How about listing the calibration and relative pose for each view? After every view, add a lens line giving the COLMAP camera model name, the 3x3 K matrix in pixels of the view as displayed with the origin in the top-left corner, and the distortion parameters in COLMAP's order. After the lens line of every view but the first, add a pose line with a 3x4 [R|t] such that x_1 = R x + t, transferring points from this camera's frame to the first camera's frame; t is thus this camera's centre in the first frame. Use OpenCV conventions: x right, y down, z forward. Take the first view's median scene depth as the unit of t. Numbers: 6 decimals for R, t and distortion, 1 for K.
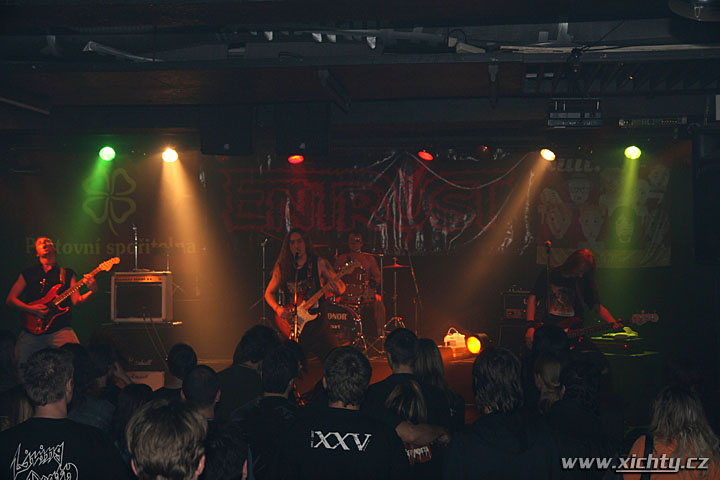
lens RADIAL K [[1330.6, 0, 359.9], [0, 1330.6, 241.6], [0, 0, 1]] dist [-0.010618, 0.000000]
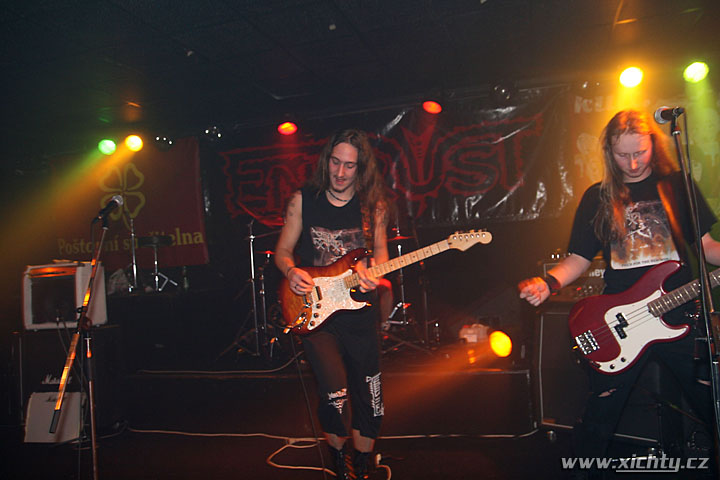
lens RADIAL K [[612.5, 0, 360.3], [0, 612.5, 237.5], [0, 0, 1]] dist [-0.021355, 0.000764]
pose [[0.983791, -0.067155, -0.166268, 0.061949], [0.062321, 0.997473, -0.034127, 0.027365], [0.168140, 0.023212, 0.985490, 0.599546]]
